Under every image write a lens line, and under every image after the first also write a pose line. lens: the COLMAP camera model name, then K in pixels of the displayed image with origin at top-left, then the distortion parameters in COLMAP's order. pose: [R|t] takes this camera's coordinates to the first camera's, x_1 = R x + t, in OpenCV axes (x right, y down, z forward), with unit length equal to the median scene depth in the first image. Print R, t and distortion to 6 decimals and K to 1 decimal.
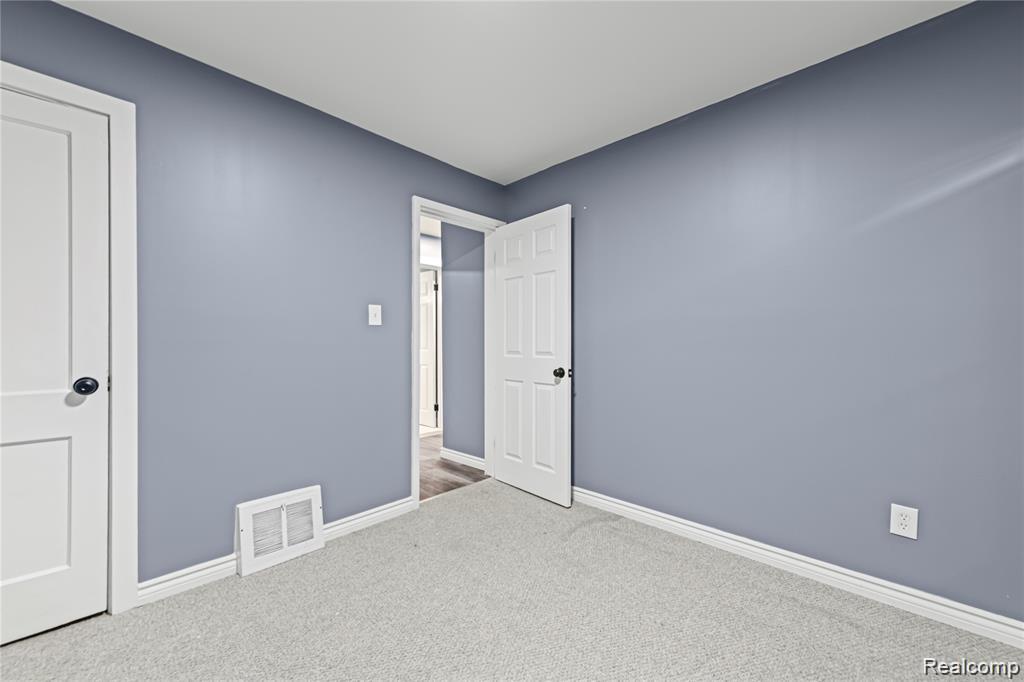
lens RADIAL K [[399.8, 0, 512.0], [0, 399.8, 341.0], [0, 0, 1]] dist [-0.000108, 0.000050]
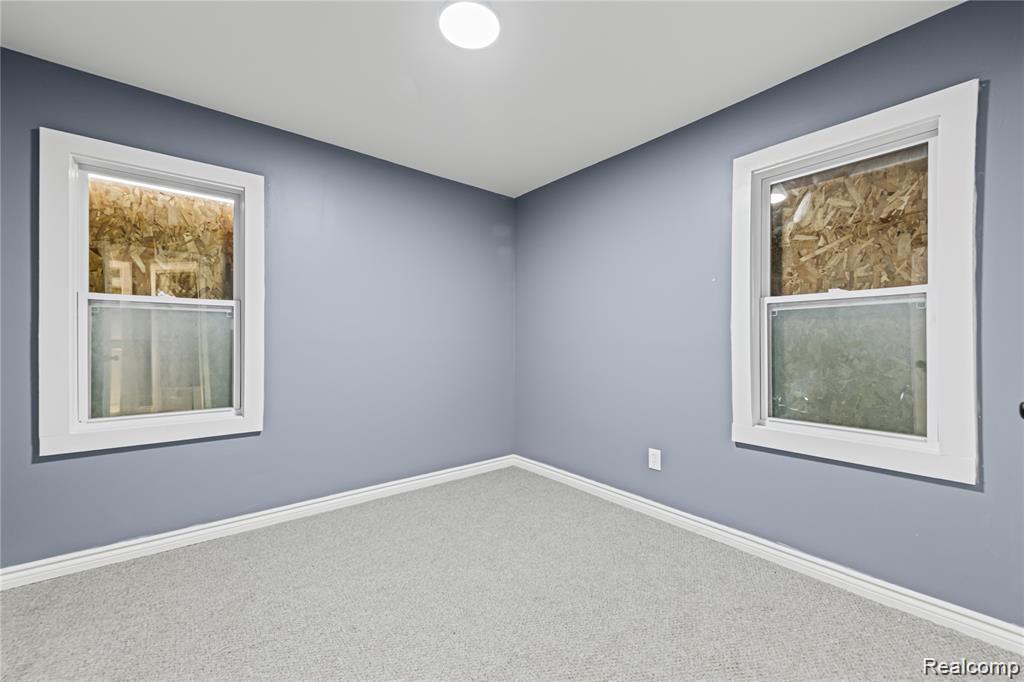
lens RADIAL K [[410.8, 0, 512.0], [0, 410.8, 341.0], [0, 0, 1]] dist [-0.000005, -0.000079]
pose [[0.991580, 0.000696, -0.129495, 0.166511], [-0.000657, 1.000000, 0.000347, 0.000461], [0.129495, -0.000259, 0.991580, -0.159396]]
